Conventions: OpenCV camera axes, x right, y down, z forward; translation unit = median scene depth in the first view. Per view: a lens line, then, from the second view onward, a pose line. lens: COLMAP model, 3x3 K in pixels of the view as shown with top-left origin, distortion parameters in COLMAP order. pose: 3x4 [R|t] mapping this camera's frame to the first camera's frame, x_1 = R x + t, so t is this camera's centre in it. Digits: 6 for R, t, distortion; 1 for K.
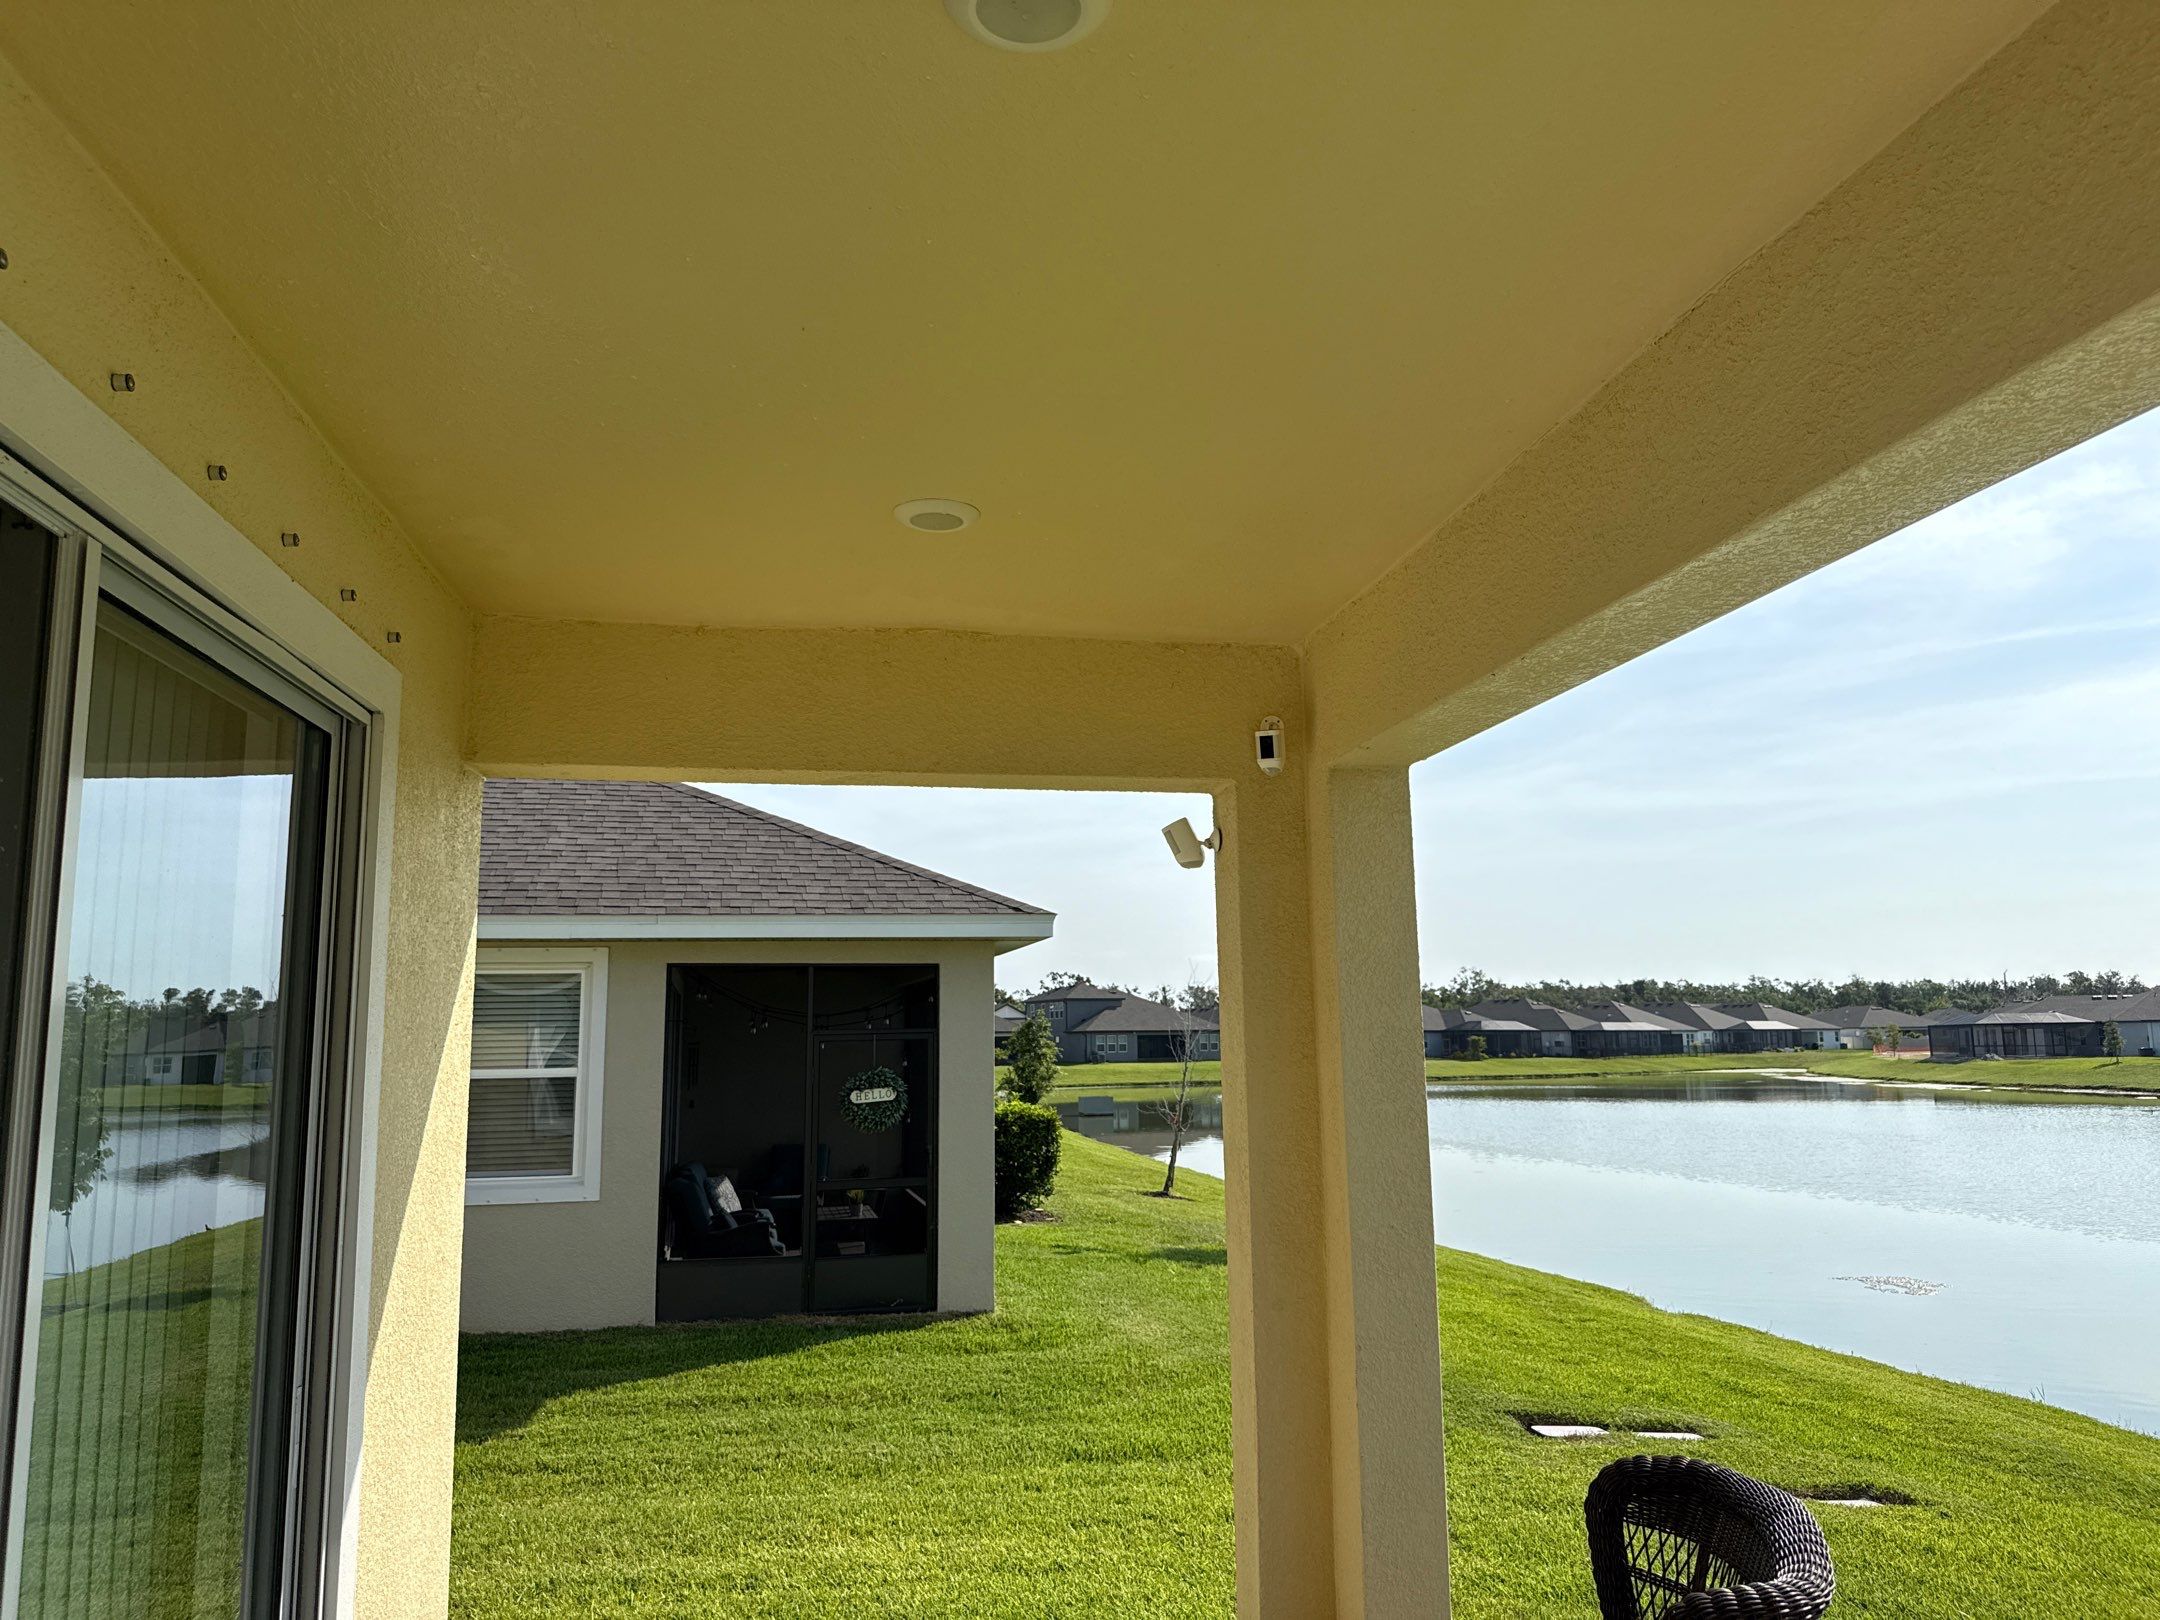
lens RADIAL K [[1521.1, 0, 1080.0], [0, 1521.1, 810.0], [0, 0, 1]] dist [0.158626, -0.306735]
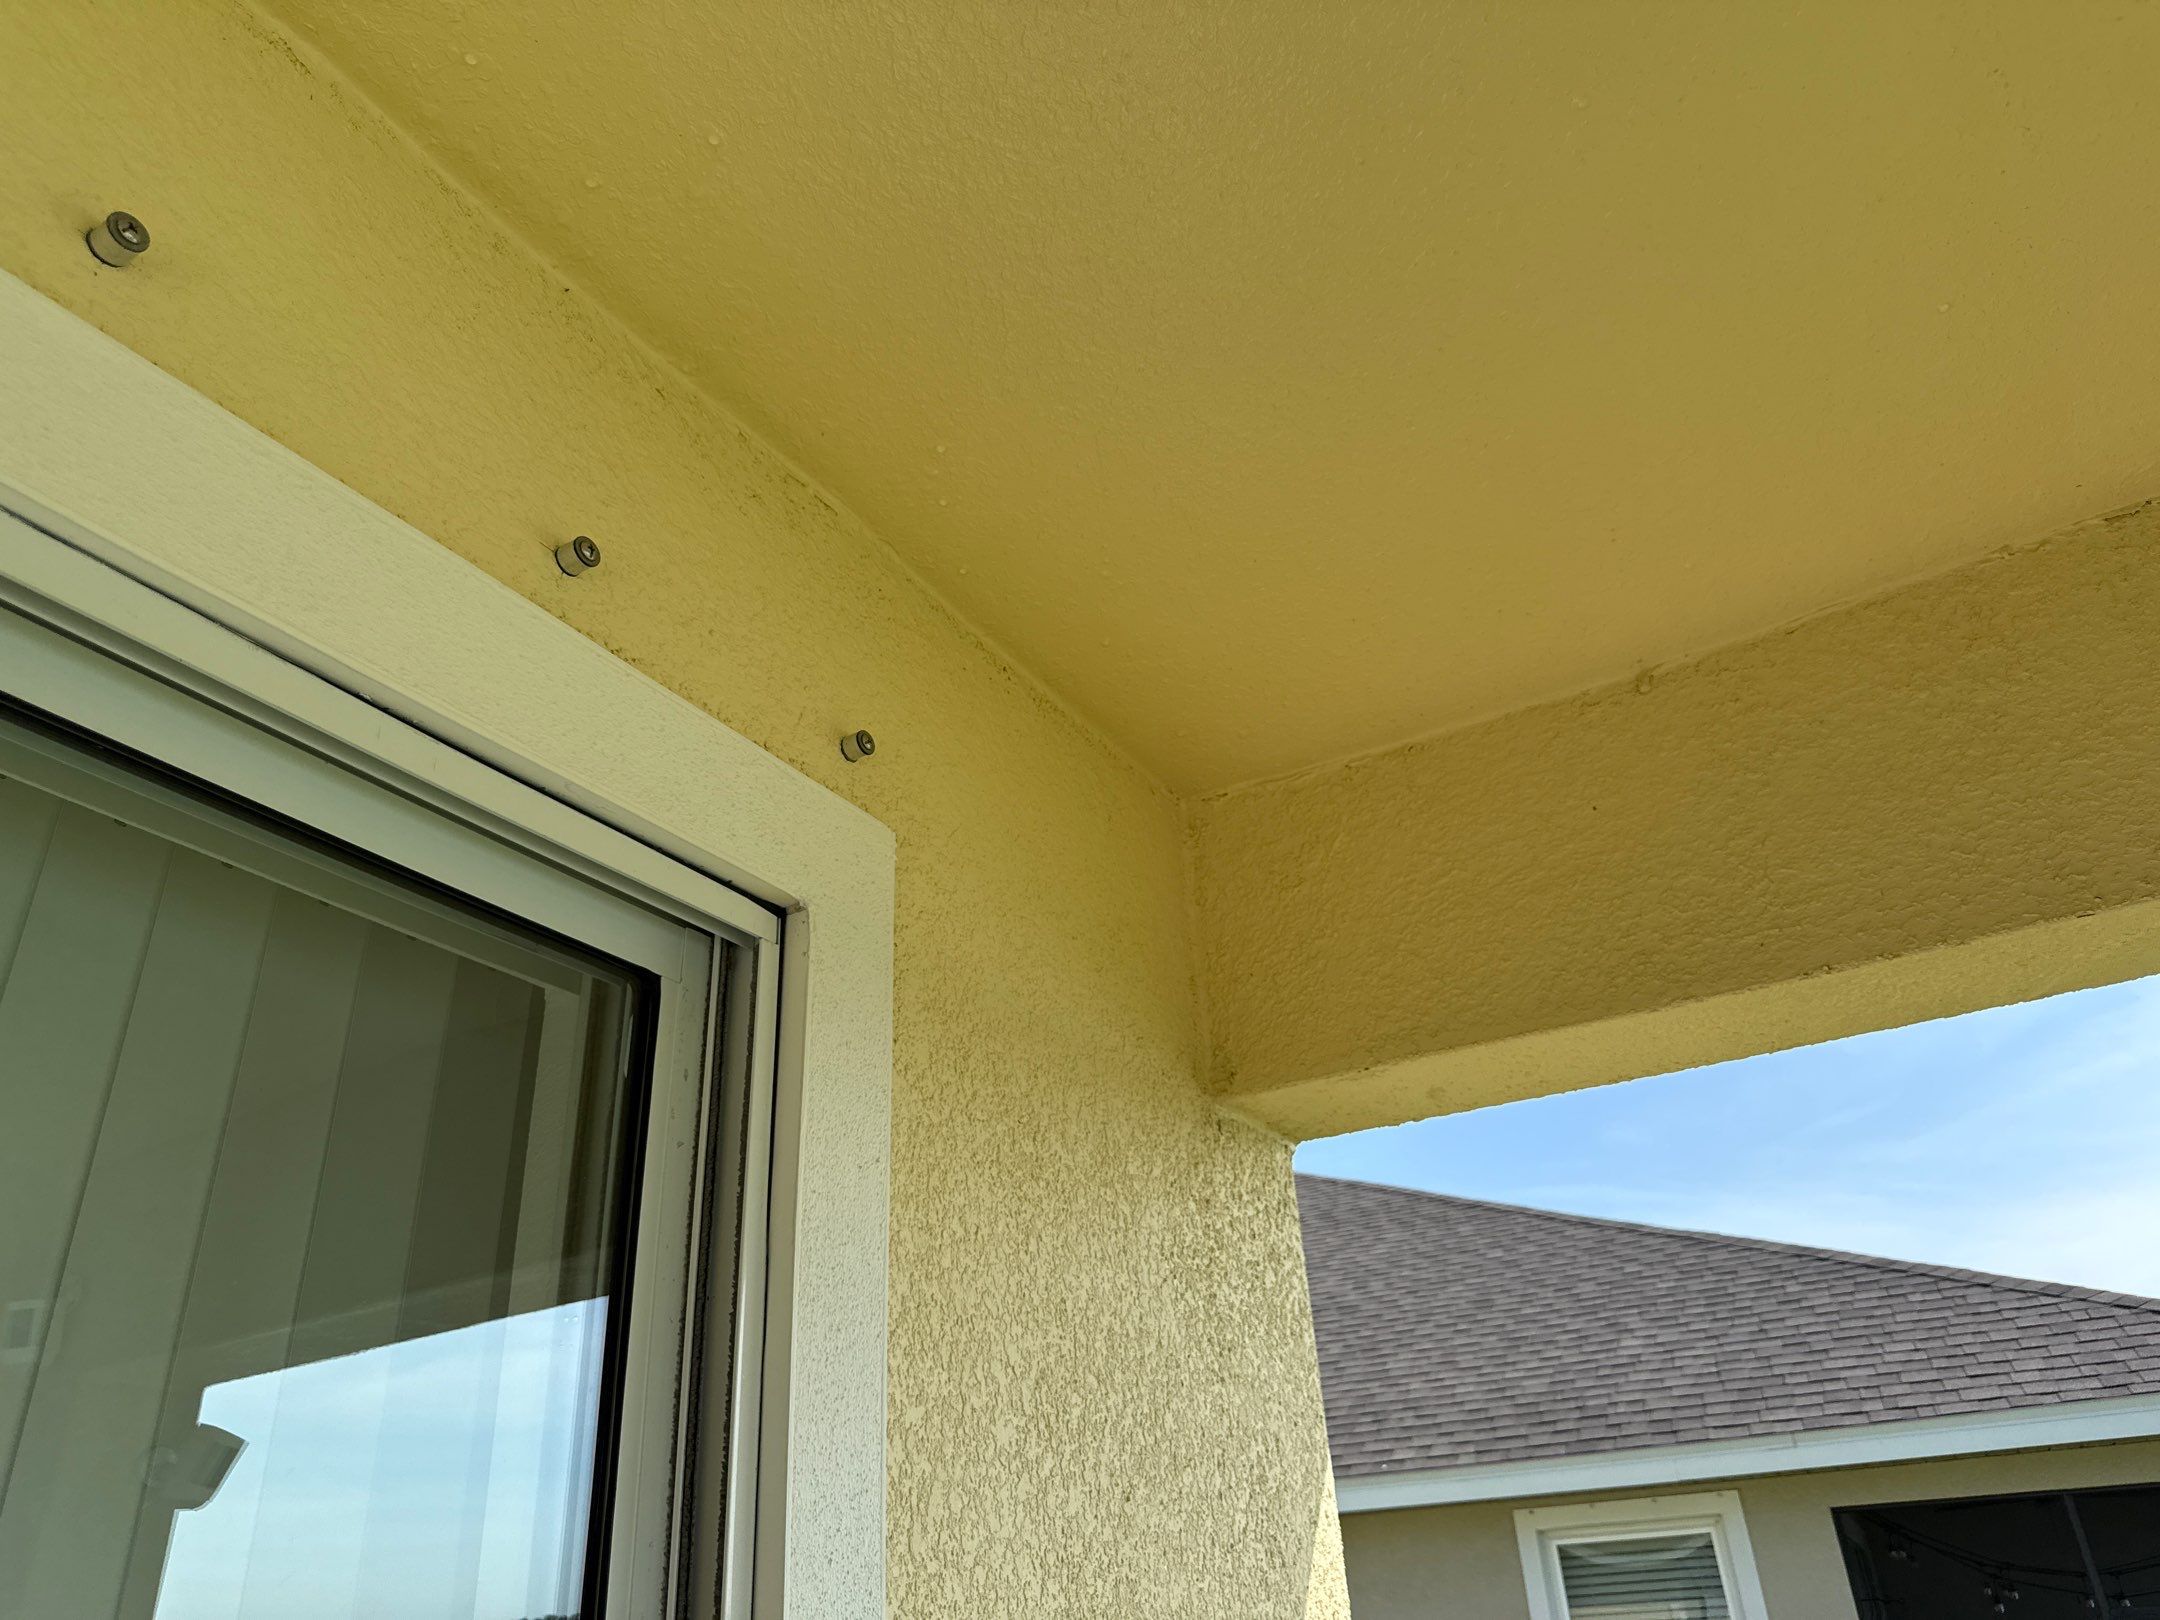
lens RADIAL K [[1466.1, 0, 1080.0], [0, 1466.1, 810.0], [0, 0, 1]] dist [-0.016084, -0.003431]
pose [[0.761963, -0.340173, -0.551085, -0.065268], [0.132691, 0.914889, -0.381275, 0.019445], [0.633881, 0.217393, 0.742250, 0.256144]]
